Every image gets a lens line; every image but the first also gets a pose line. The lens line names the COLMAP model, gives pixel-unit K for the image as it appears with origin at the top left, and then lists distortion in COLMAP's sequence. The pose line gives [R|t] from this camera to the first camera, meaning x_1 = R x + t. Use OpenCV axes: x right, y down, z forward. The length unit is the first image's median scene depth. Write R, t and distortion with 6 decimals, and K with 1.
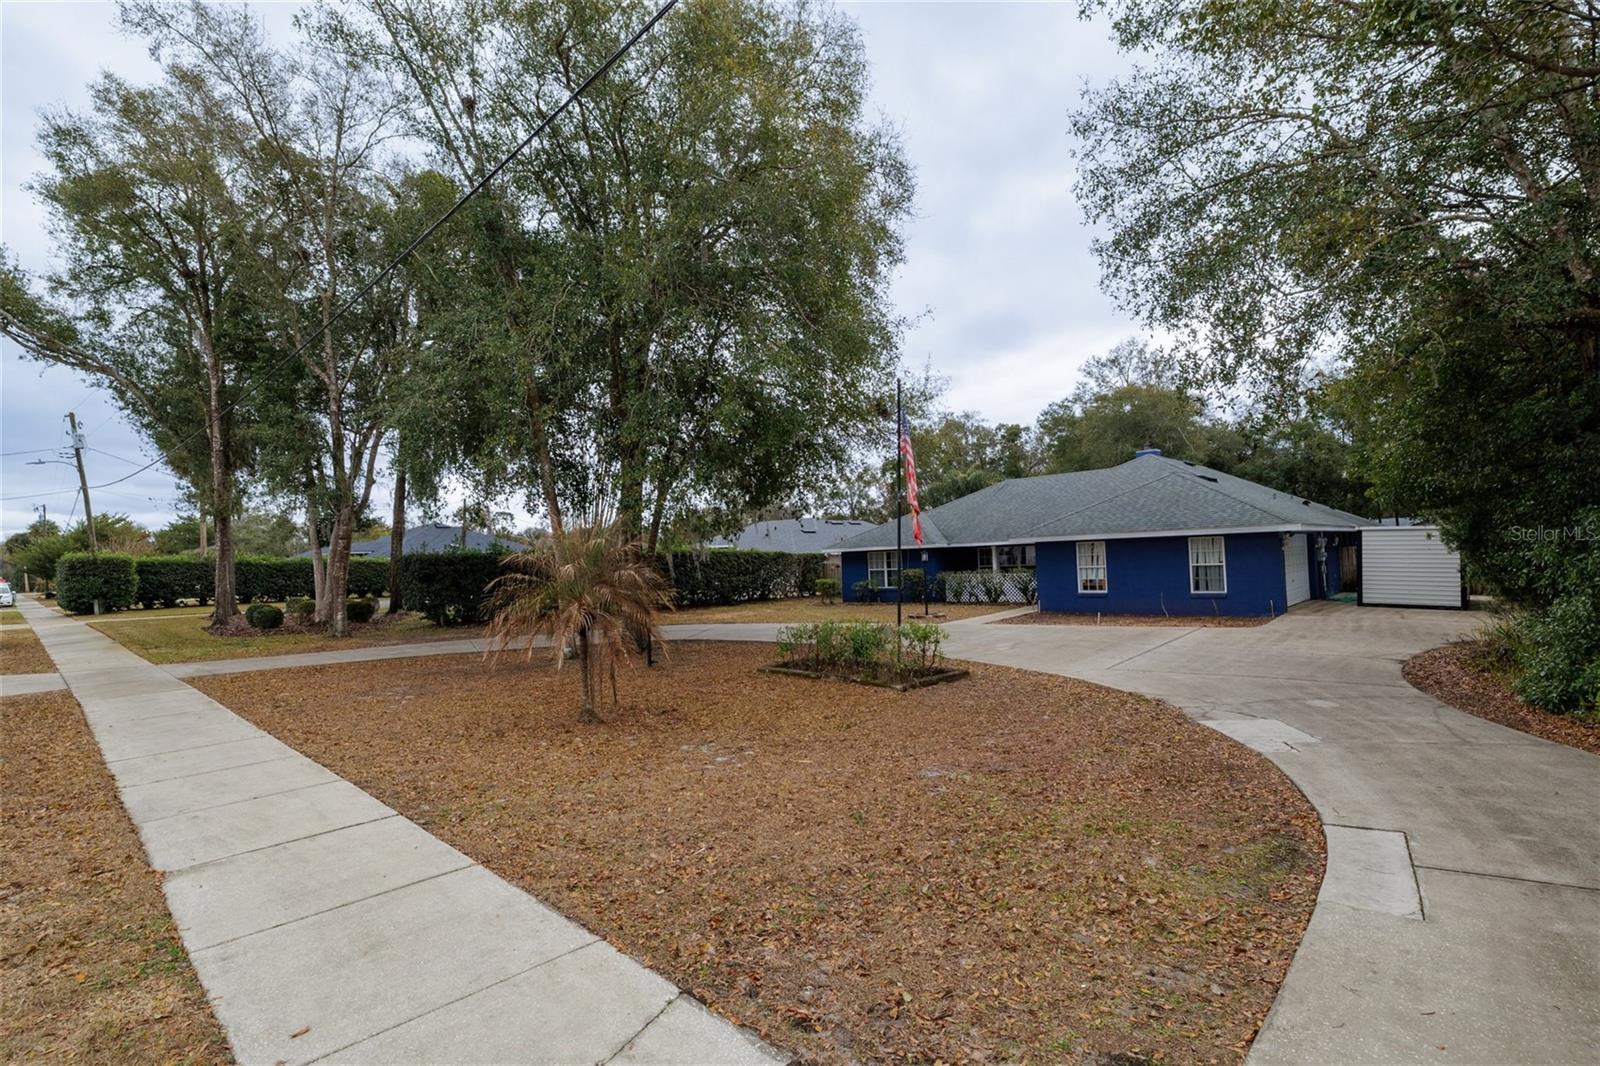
lens RADIAL K [[760.0, 0, 800.0], [0, 760.0, 533.0], [0, 0, 1]] dist [0.001174, 0.000363]
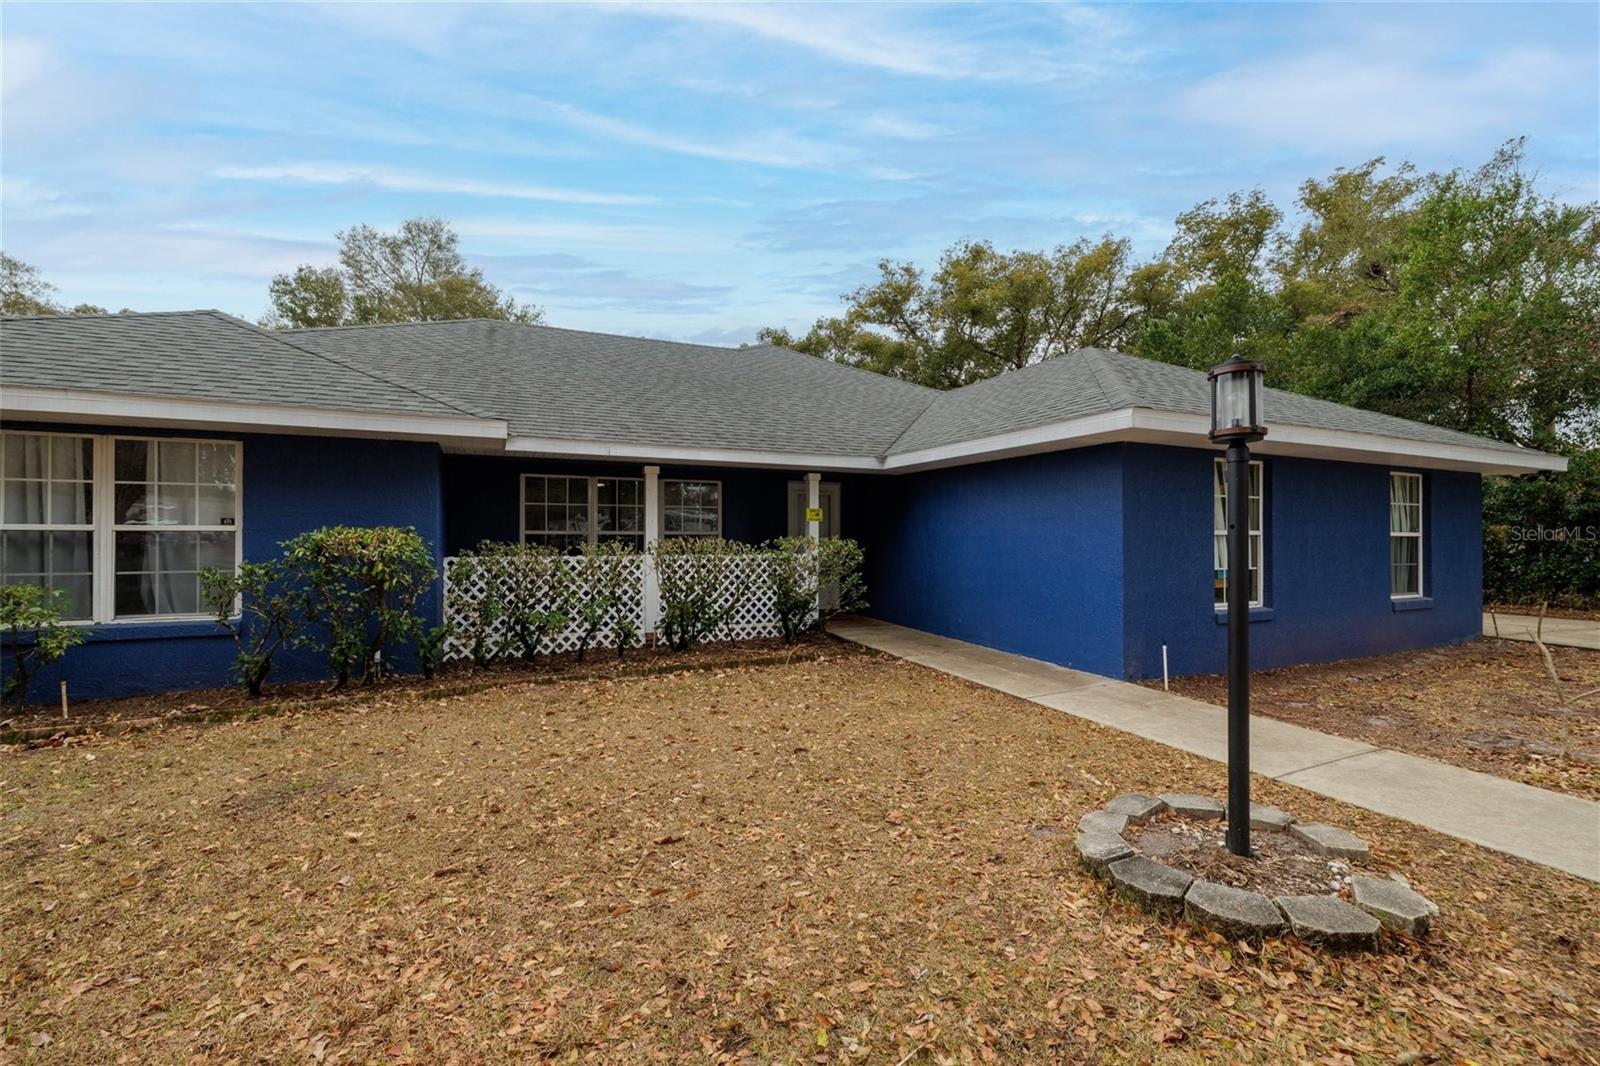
lens RADIAL K [[676.7, 0, 800.0], [0, 676.7, 533.0], [0, 0, 1]] dist [0.001745, 0.000299]
pose [[0.386216, 0.040920, 0.921500, 0.024520], [-0.050552, 0.998453, -0.023150, 0.047777], [-0.921022, -0.037643, 0.387688, 0.831139]]
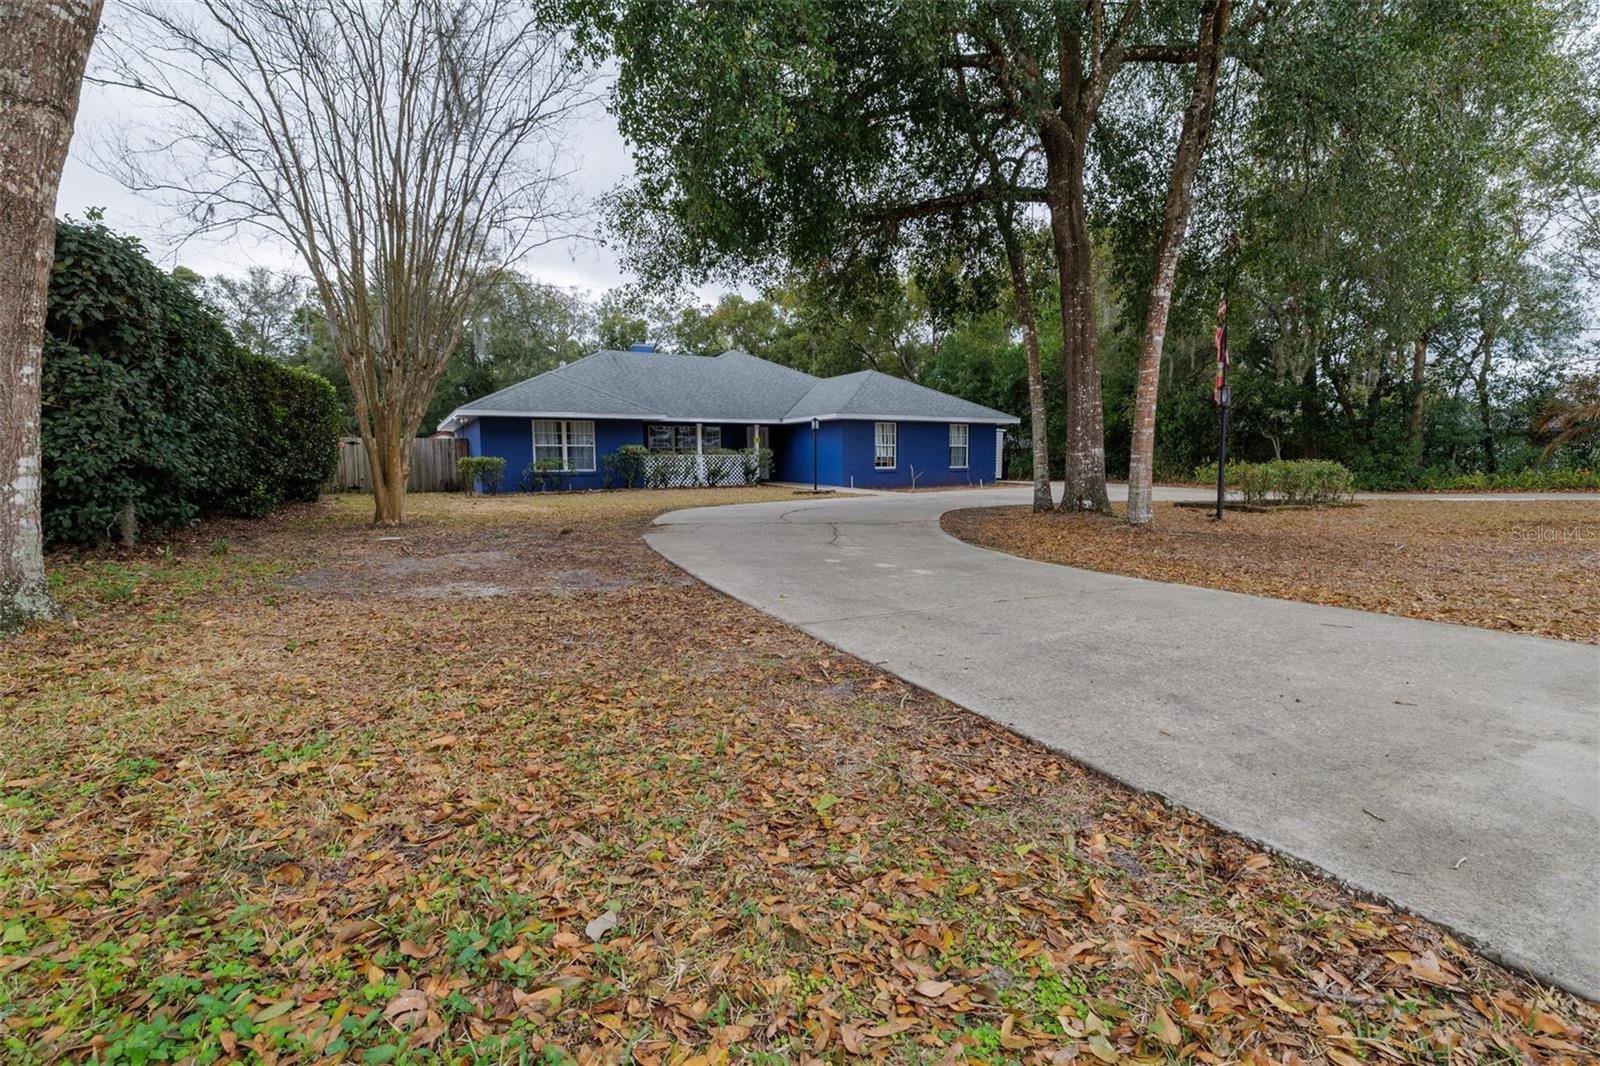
lens RADIAL K [[676.7, 0, 800.0], [0, 676.7, 533.0], [0, 0, 1]] dist [0.001745, 0.000299]
pose [[0.318668, -0.064889, 0.945643, -0.455077], [-0.038721, 0.995930, 0.081388, 0.075028], [-0.947075, -0.062552, 0.314858, 0.630497]]
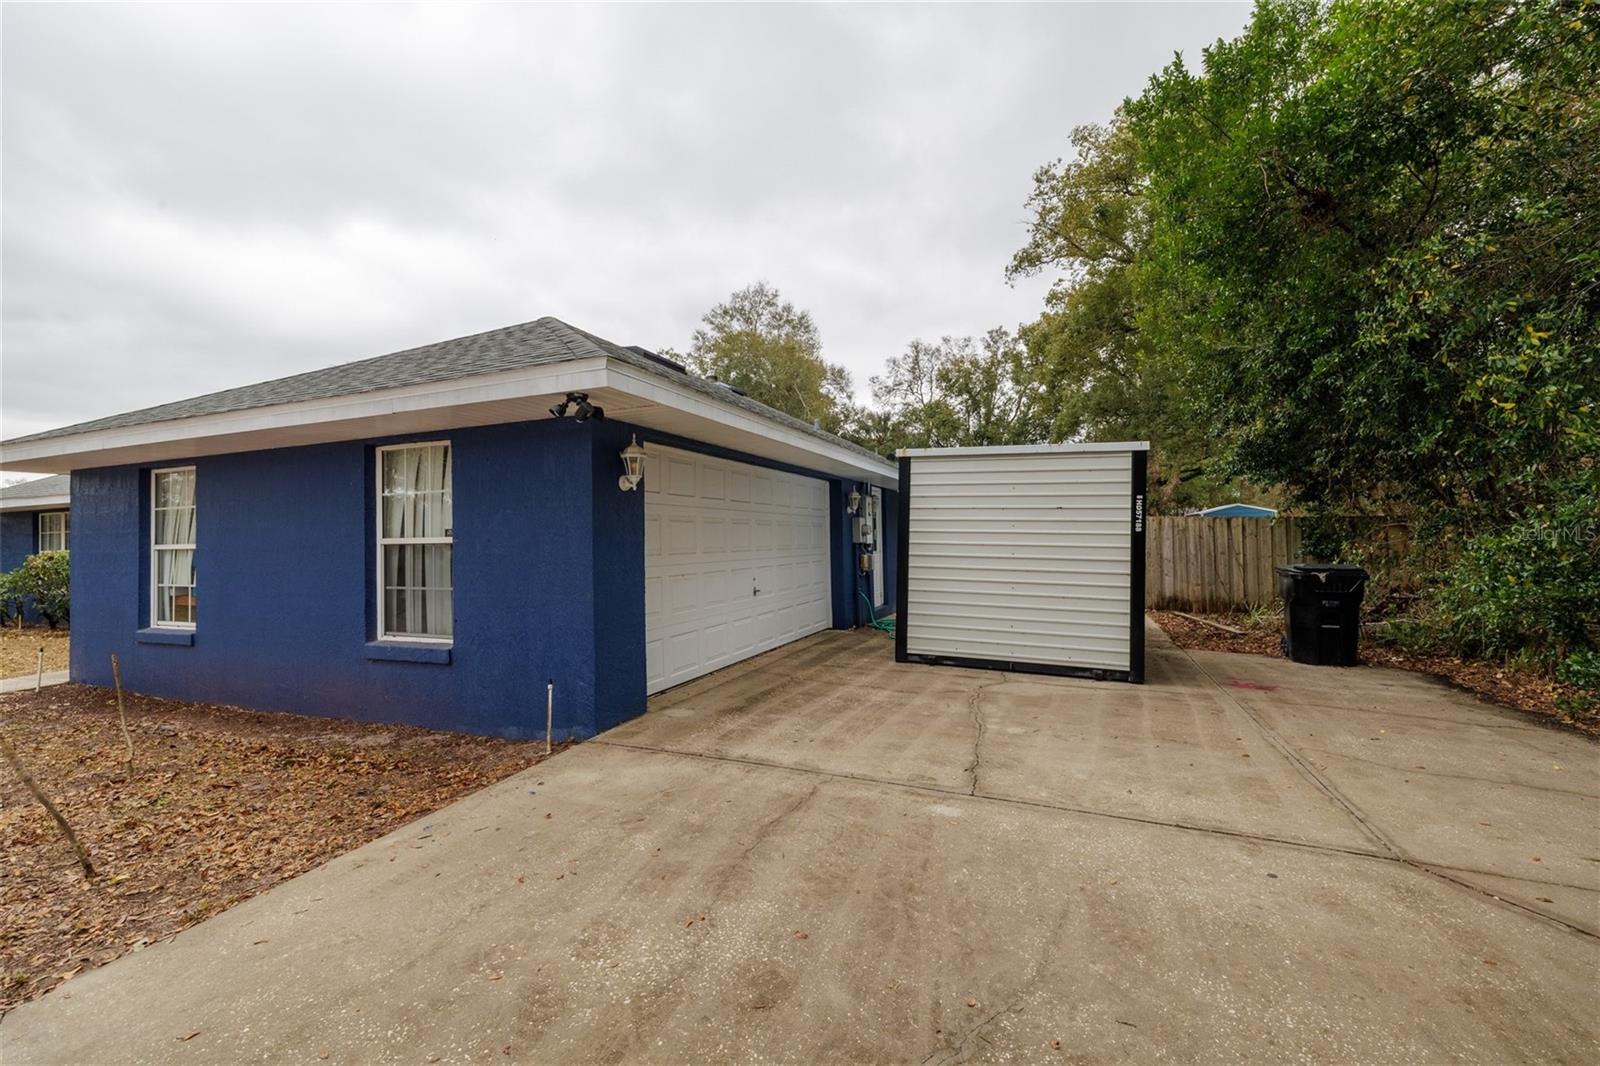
lens RADIAL K [[676.7, 0, 800.0], [0, 676.7, 533.0], [0, 0, 1]] dist [0.001745, 0.000299]
pose [[0.932432, 0.021381, 0.360712, 0.414119], [-0.028818, 0.999468, 0.015251, 0.022147], [-0.360195, -0.024616, 0.932552, 0.516221]]
